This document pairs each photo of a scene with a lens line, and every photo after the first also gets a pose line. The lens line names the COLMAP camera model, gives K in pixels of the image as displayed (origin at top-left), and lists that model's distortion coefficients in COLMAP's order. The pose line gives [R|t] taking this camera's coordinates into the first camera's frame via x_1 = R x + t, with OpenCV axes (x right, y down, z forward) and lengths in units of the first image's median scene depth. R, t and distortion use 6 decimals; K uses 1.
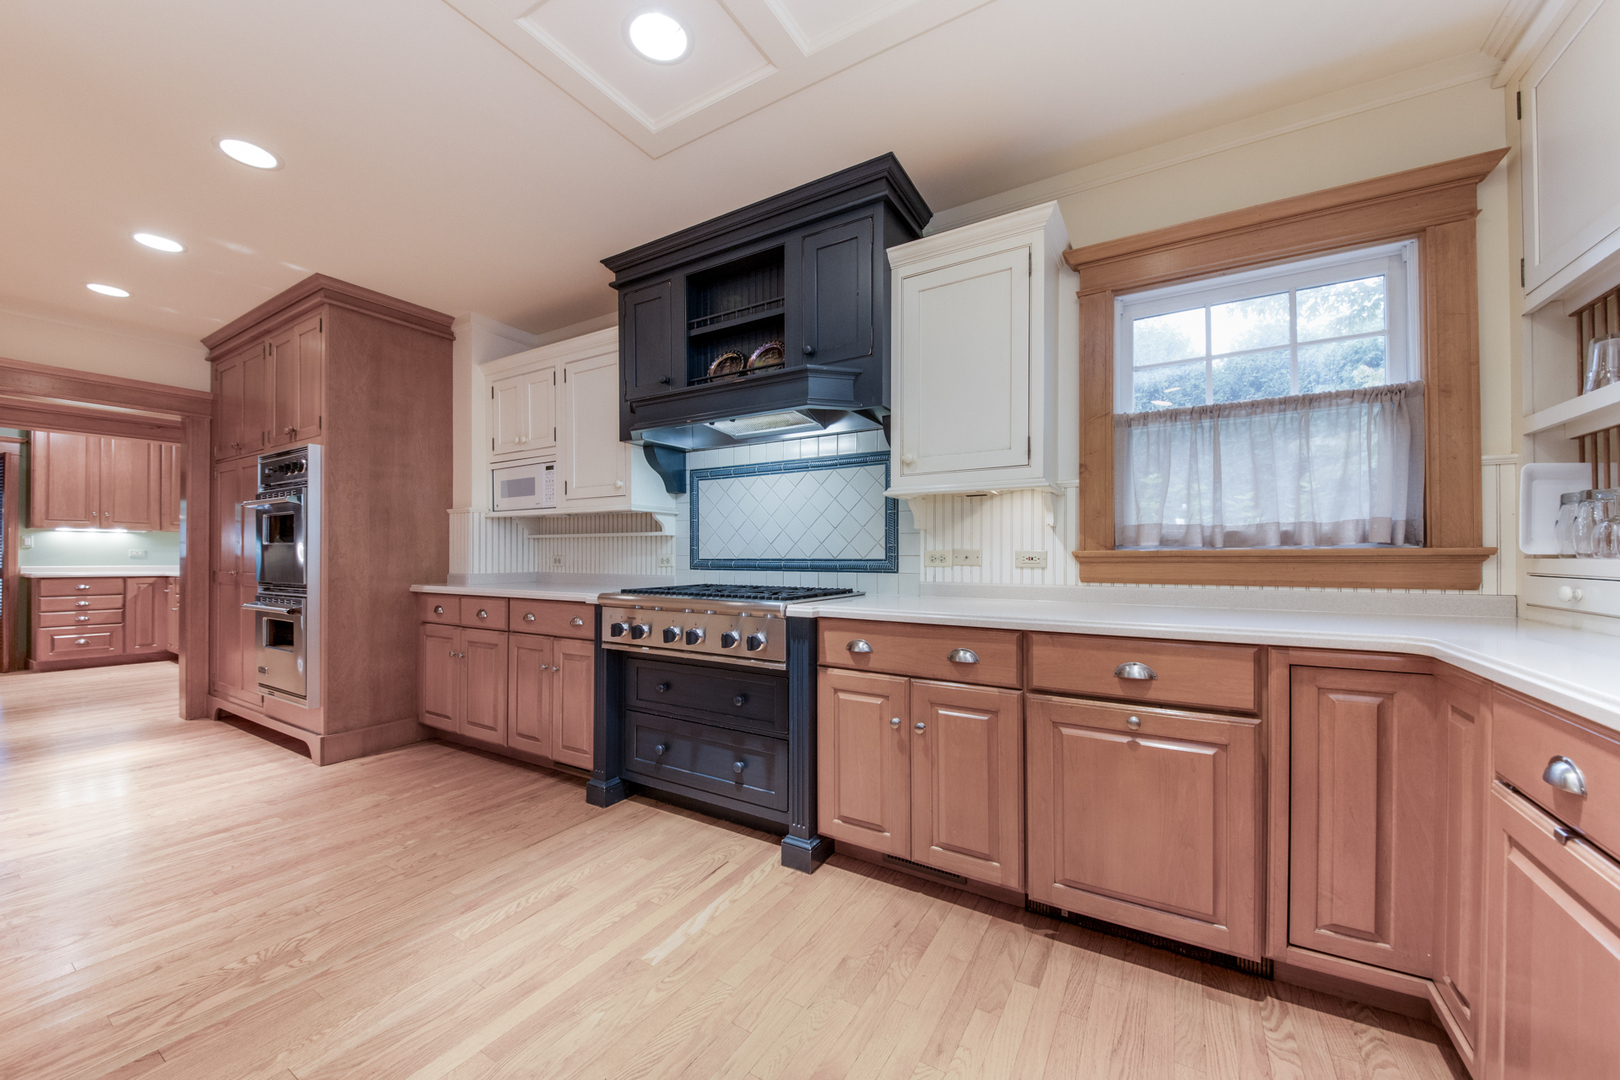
lens RADIAL K [[581.0, 0, 816.4], [0, 581.0, 546.6], [0, 0, 1]] dist [0.014122, -0.004634]
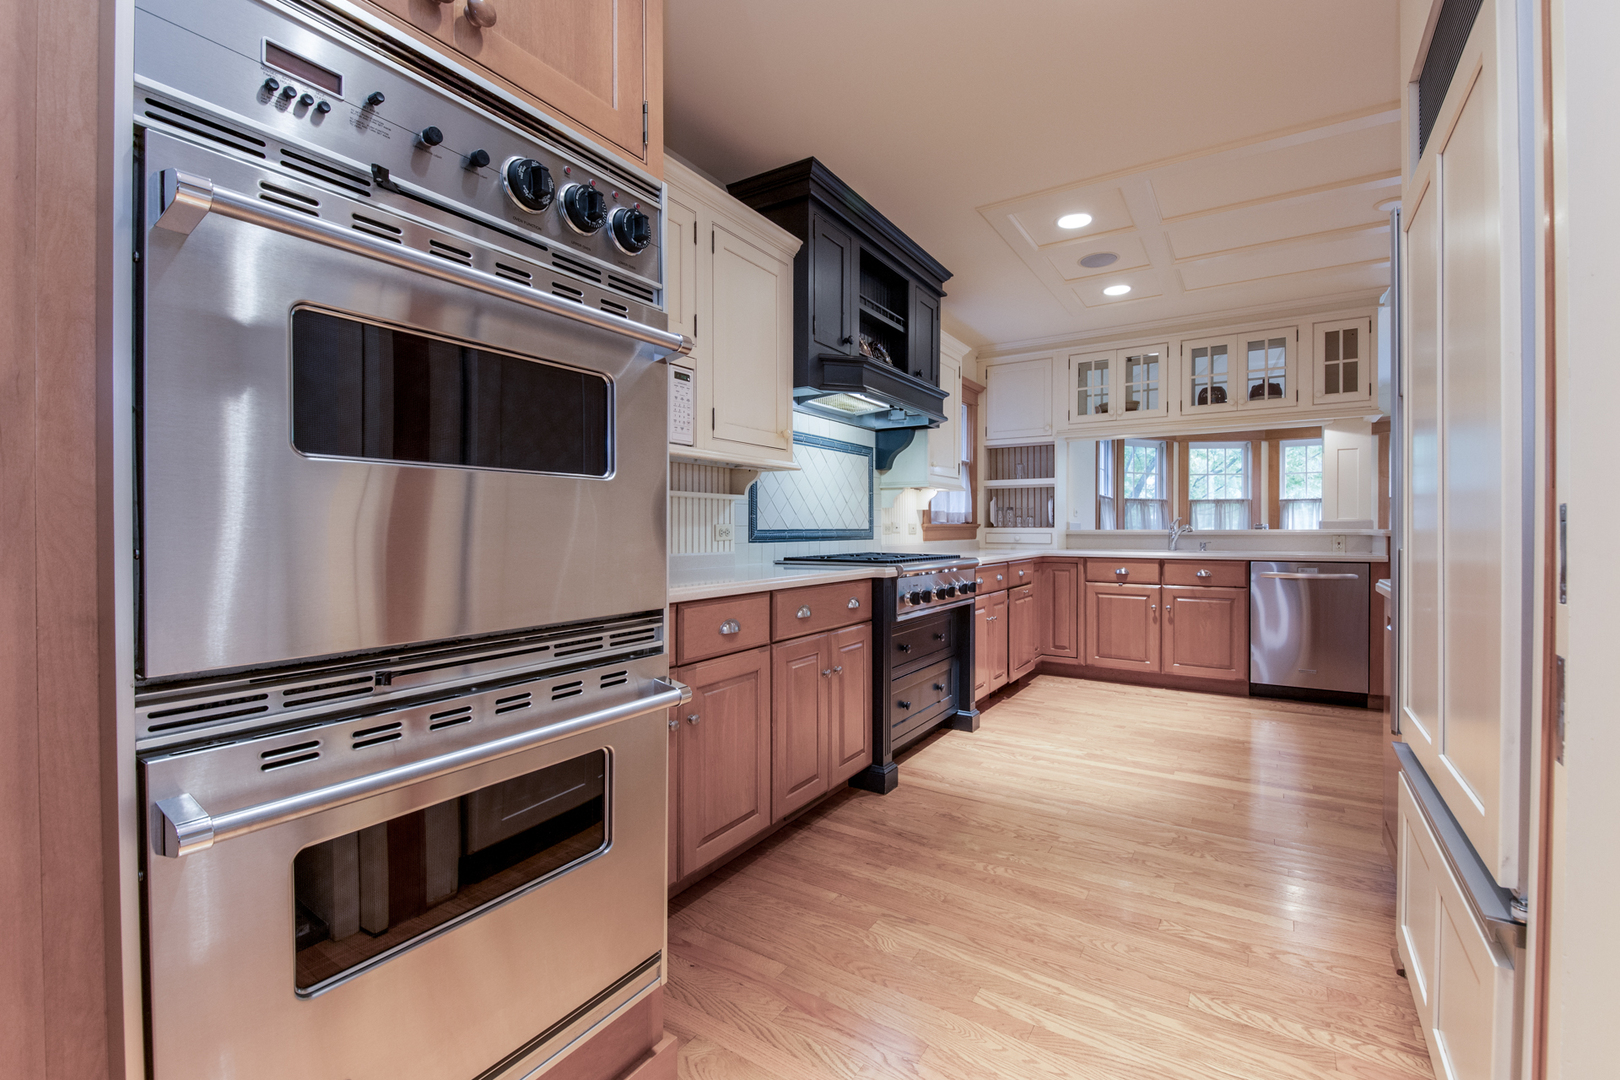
lens RADIAL K [[718.2, 0, 813.6], [0, 718.2, 539.3], [0, 0, 1]] dist [0.000491, -0.000121]
pose [[0.028126, -0.013785, 0.999509, -1.593361], [-0.004370, 0.999894, 0.013913, 0.025160], [-0.999595, -0.004759, 0.028063, 1.138194]]
